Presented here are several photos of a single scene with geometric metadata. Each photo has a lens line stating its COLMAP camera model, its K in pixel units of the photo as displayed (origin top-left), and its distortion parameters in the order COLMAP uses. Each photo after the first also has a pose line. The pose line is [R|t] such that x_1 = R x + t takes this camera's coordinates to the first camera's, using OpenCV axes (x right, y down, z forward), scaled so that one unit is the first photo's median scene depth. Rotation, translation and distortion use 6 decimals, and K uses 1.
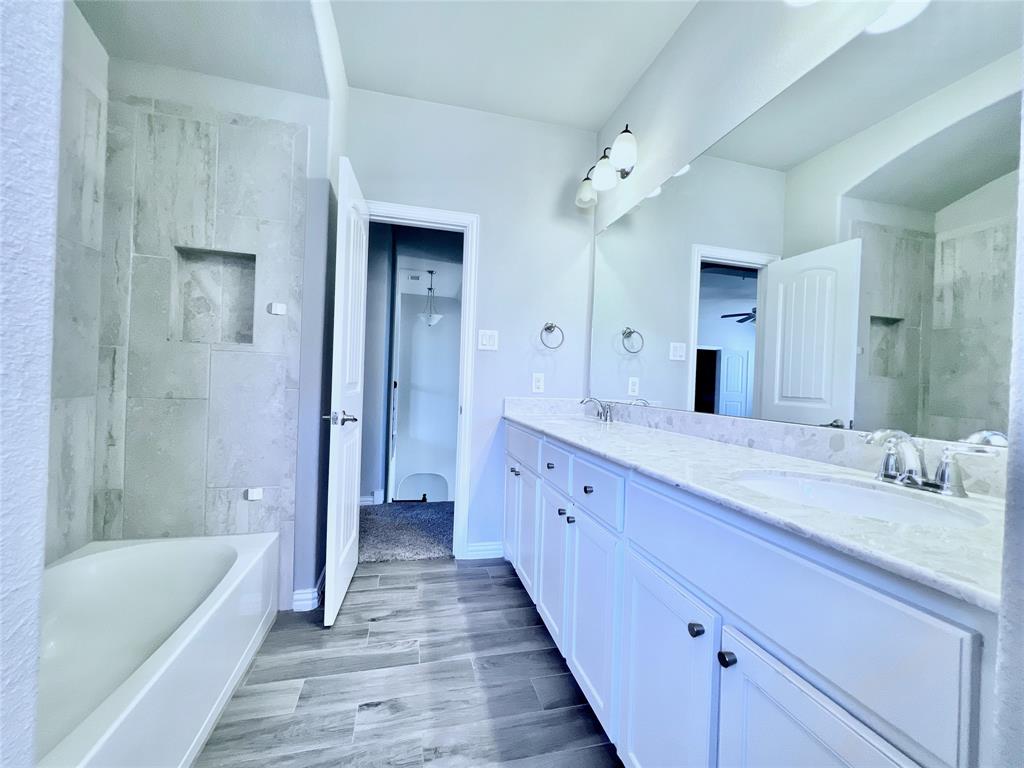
lens RADIAL K [[408.9, 0, 509.7], [0, 408.9, 384.7], [0, 0, 1]] dist [-0.000885, -0.000502]
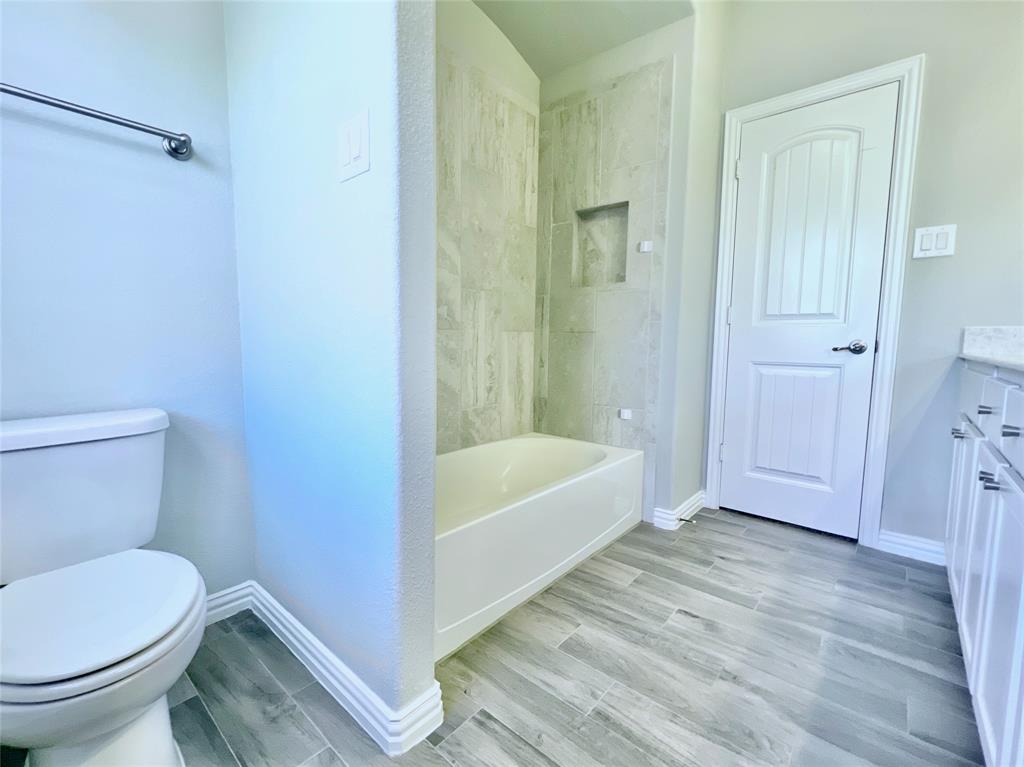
lens RADIAL K [[454.7, 0, 513.4], [0, 454.7, 384.1], [0, 0, 1]] dist [-0.002030, 0.000271]
pose [[0.584660, 0.046615, -0.809938, 0.235041], [0.007701, 0.997984, 0.062997, 0.106284], [0.811242, -0.043069, 0.583123, 0.003180]]
